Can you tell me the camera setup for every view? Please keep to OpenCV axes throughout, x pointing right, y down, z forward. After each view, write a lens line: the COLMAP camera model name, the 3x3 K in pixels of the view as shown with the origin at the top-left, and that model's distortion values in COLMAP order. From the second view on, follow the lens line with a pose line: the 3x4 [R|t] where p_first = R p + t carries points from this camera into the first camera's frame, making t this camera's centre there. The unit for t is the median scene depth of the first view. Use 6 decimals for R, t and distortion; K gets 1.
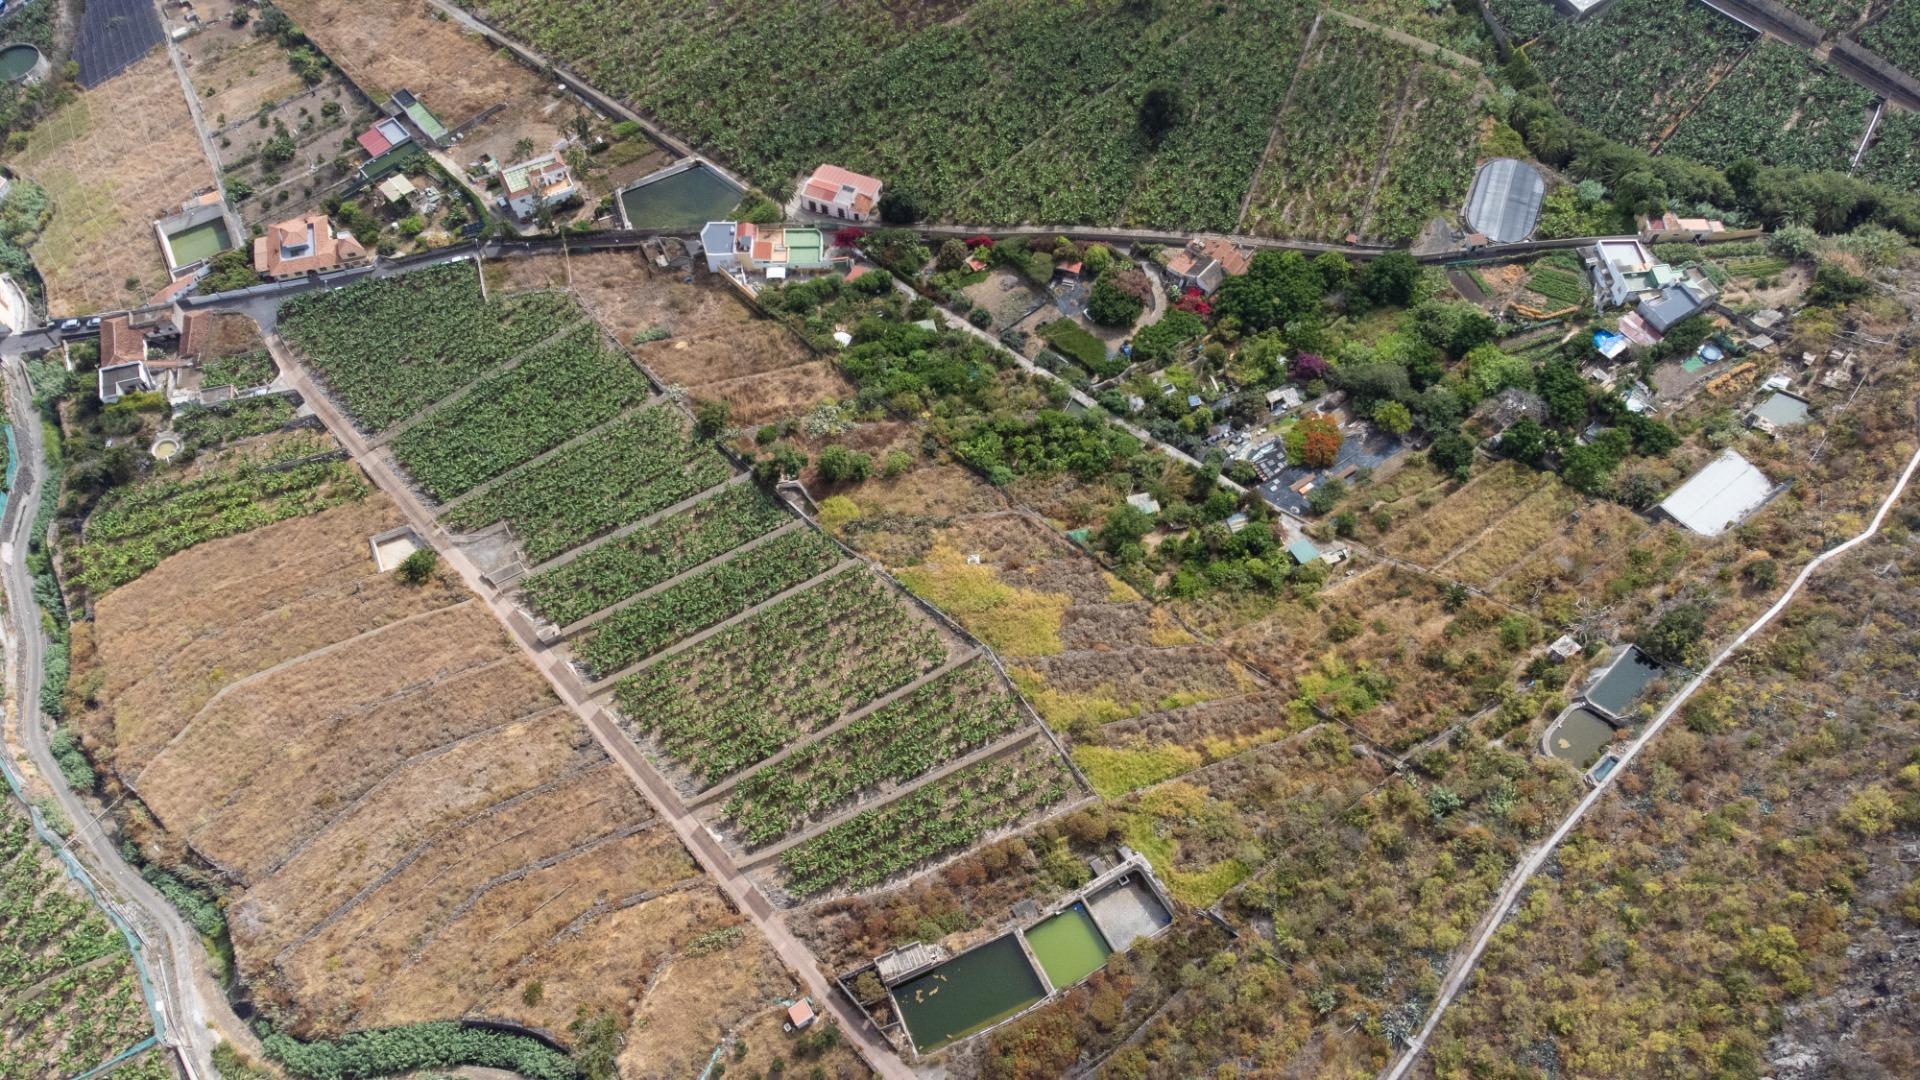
lens RADIAL K [[1435.6, 0, 954.0], [0, 1435.6, 533.4], [0, 0, 1]] dist [0.038515, 0.015253]
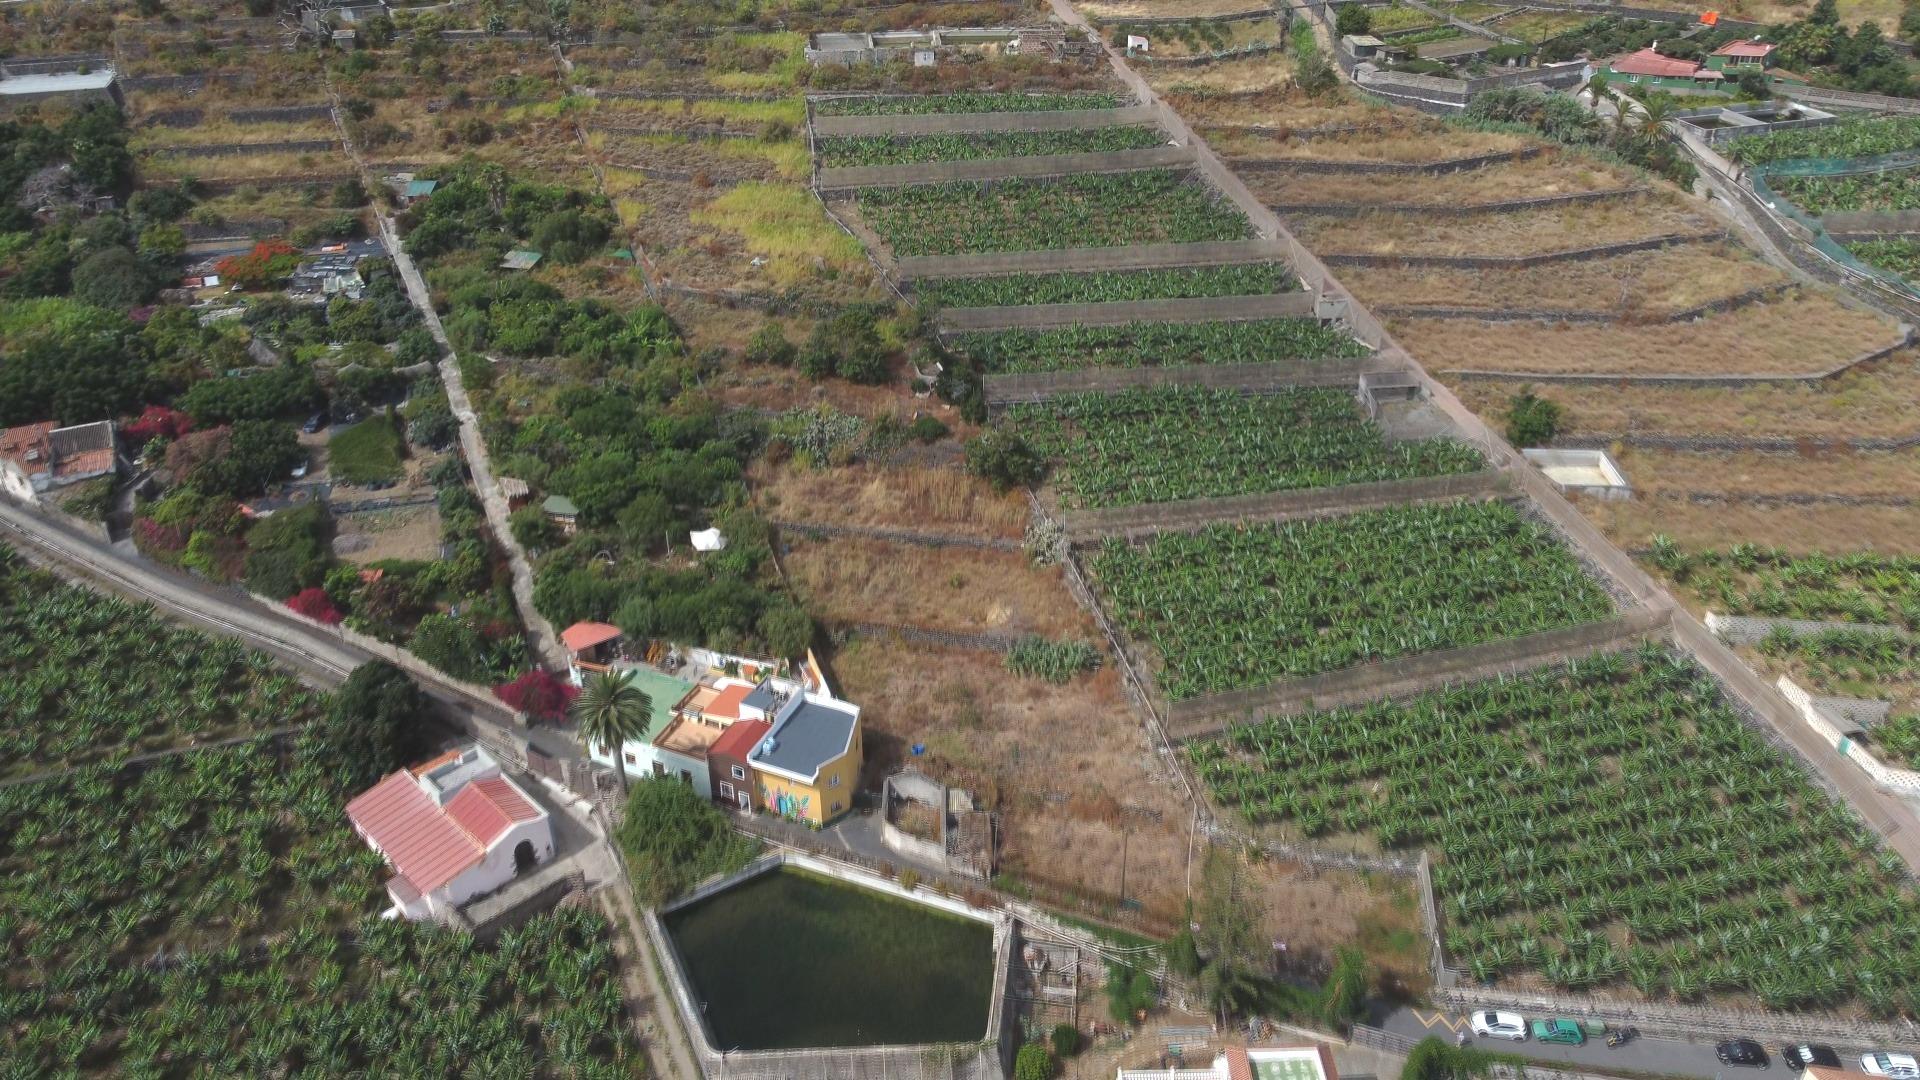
lens RADIAL K [[1520.1, 0, 951.6], [0, 1520.1, 532.7], [0, 0, 1]] dist [-0.003174, 0.000537]
pose [[-0.905904, -0.199478, 0.373560, -0.392914], [0.377987, 0.016888, 0.925657, -0.661813], [-0.190957, 0.979757, 0.060101, 1.044254]]
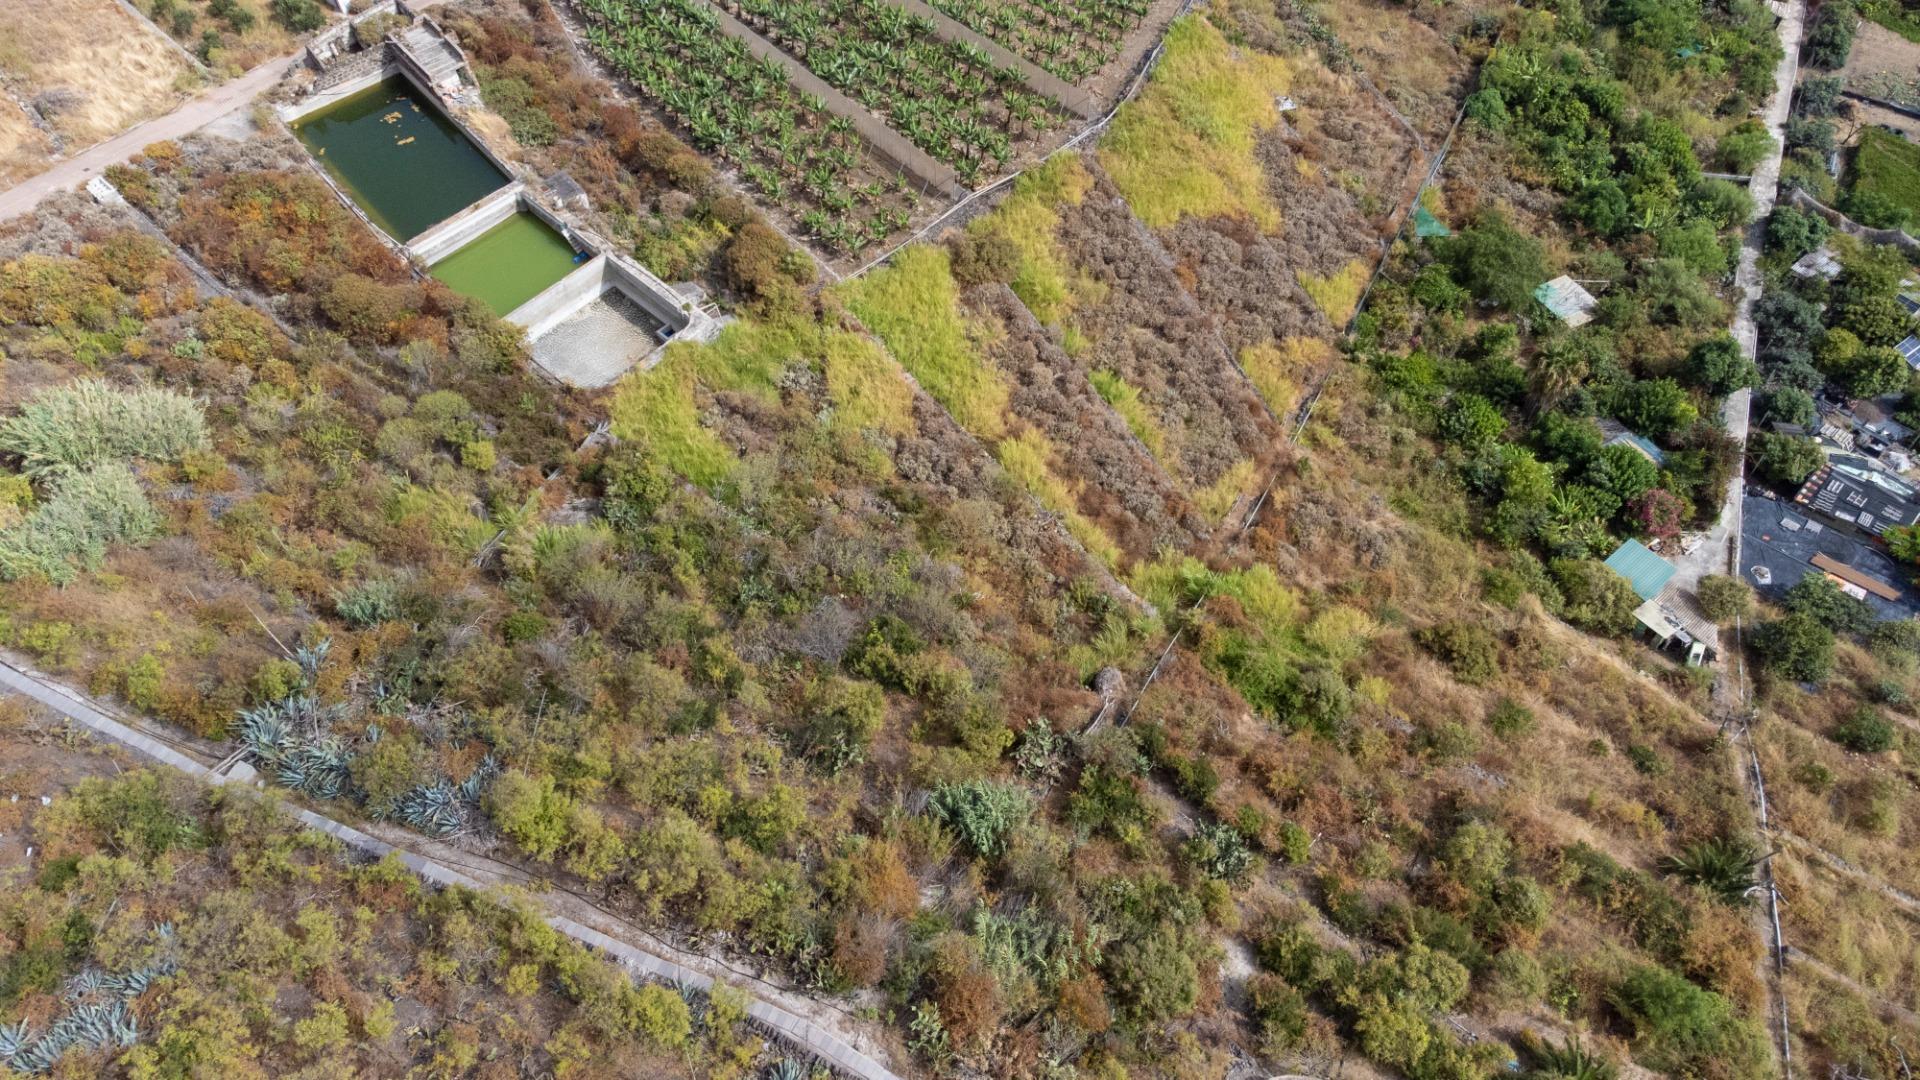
lens RADIAL K [[1435.6, 0, 954.0], [0, 1435.6, 533.4], [0, 0, 1]] dist [0.038515, 0.015253]
pose [[0.285183, 0.770697, -0.569822, 0.392219], [-0.822456, 0.502051, 0.267415, 0.053693], [0.492176, 0.392391, 0.777041, 0.575472]]
